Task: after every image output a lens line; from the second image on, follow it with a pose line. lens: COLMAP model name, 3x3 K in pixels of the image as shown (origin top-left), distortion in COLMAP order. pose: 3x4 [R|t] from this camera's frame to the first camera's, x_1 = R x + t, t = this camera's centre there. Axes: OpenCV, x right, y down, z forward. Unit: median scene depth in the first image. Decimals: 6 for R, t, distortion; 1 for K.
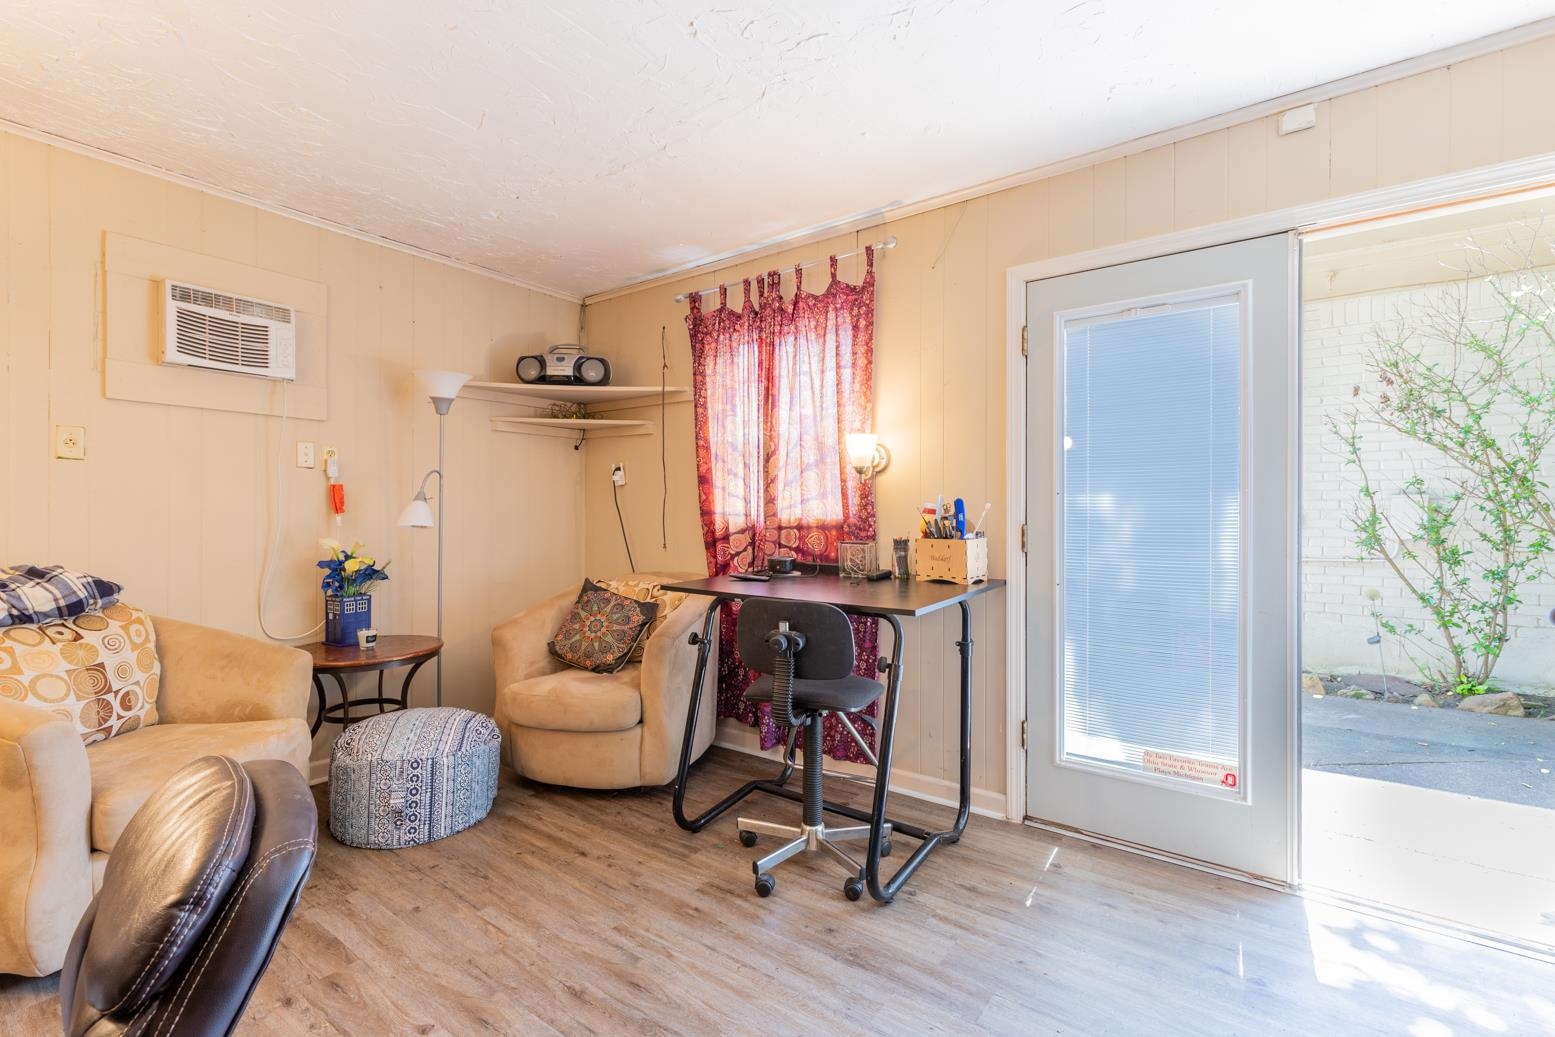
lens RADIAL K [[723.1, 0, 778.7], [0, 723.1, 526.6], [0, 0, 1]] dist [0.001574, 0.000020]
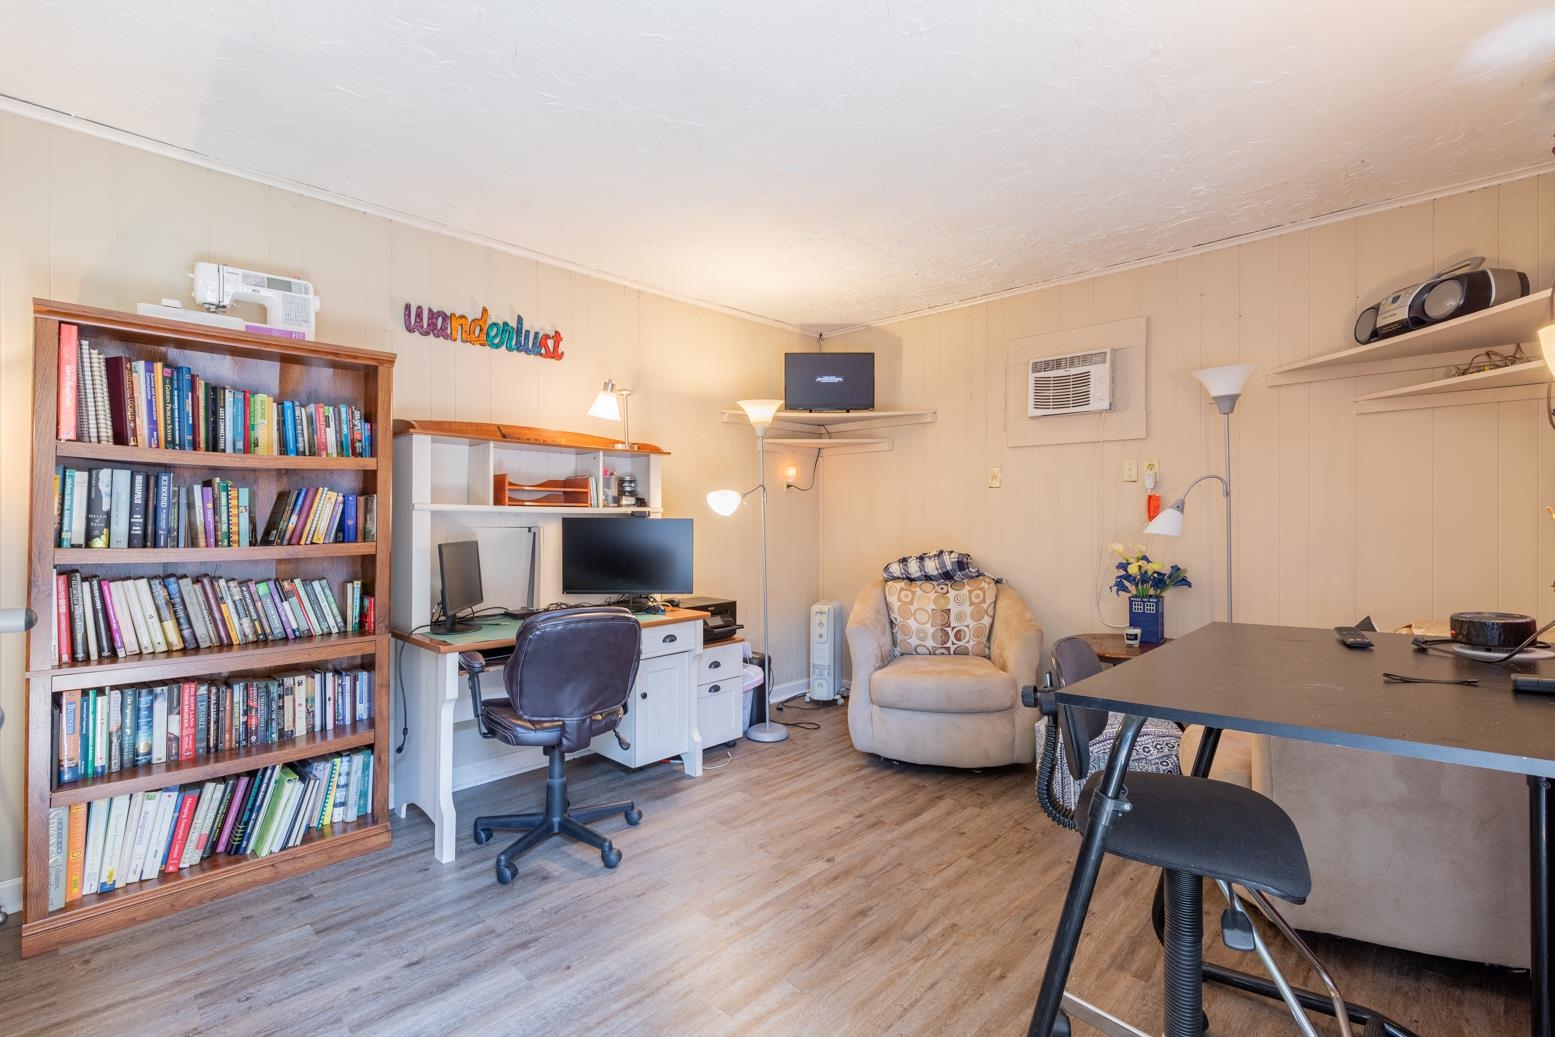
lens RADIAL K [[723.1, 0, 778.7], [0, 723.1, 526.6], [0, 0, 1]] dist [0.001574, 0.000020]
pose [[-0.169172, 0.010867, -0.985527, 0.765344], [-0.016868, 0.999761, 0.013920, -0.020681], [0.985442, 0.018979, -0.168948, 0.850060]]
